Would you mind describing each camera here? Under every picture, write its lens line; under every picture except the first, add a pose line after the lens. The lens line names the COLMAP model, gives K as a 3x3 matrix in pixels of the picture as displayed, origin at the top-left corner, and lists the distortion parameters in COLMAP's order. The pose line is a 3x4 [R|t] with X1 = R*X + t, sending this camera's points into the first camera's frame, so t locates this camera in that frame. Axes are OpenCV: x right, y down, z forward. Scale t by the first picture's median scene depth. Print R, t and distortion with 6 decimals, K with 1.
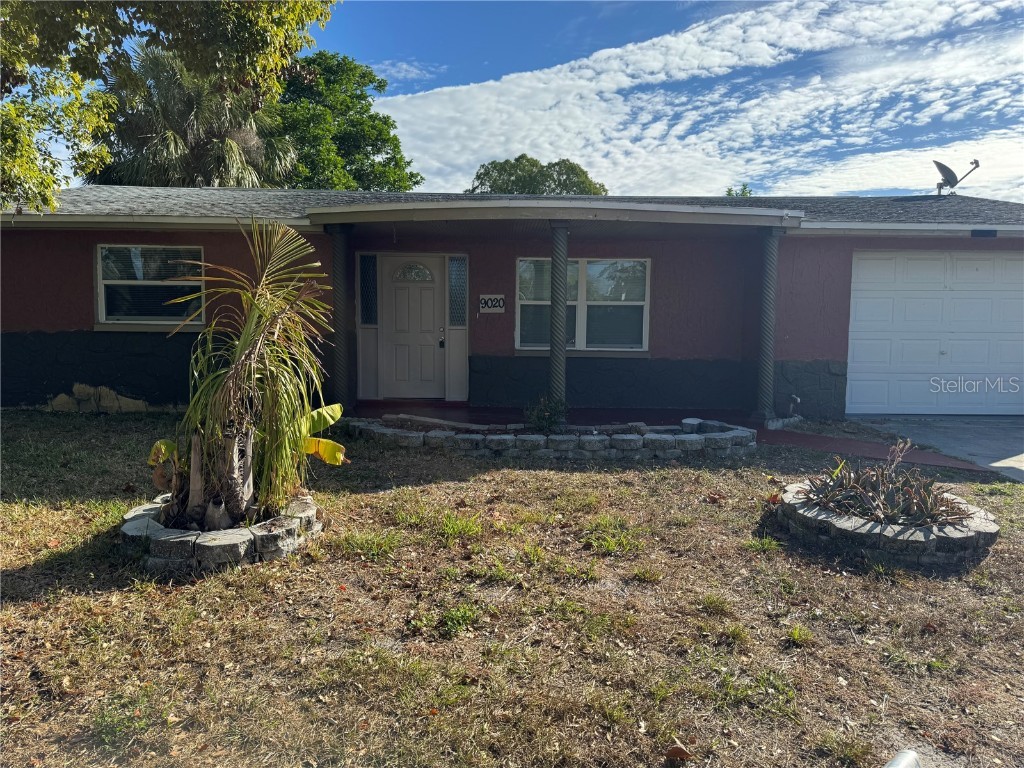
lens RADIAL K [[708.1, 0, 513.8], [0, 708.1, 391.7], [0, 0, 1]] dist [0.179651, -0.308194]
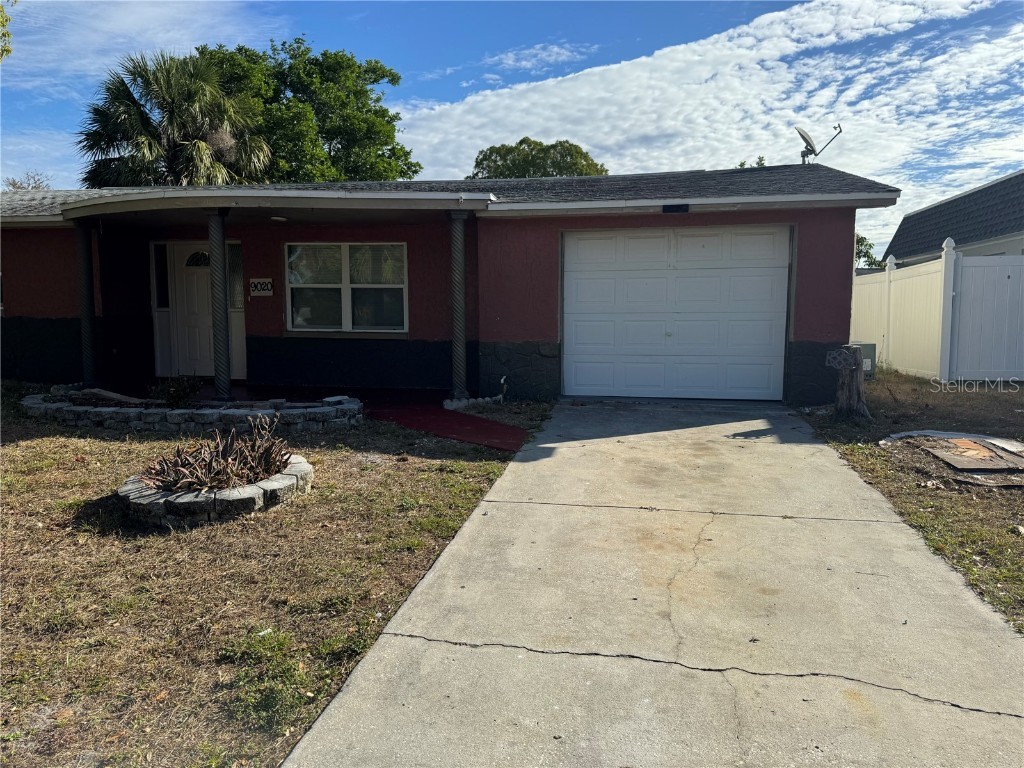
lens RADIAL K [[725.1, 0, 512.0], [0, 725.1, 384.0], [0, 0, 1]] dist [0.069730, -0.055167]
pose [[0.980680, 0.012440, -0.195221, 0.536172], [-0.011070, 0.999906, 0.008102, 0.006412], [0.195304, -0.005785, 0.980726, 0.009253]]
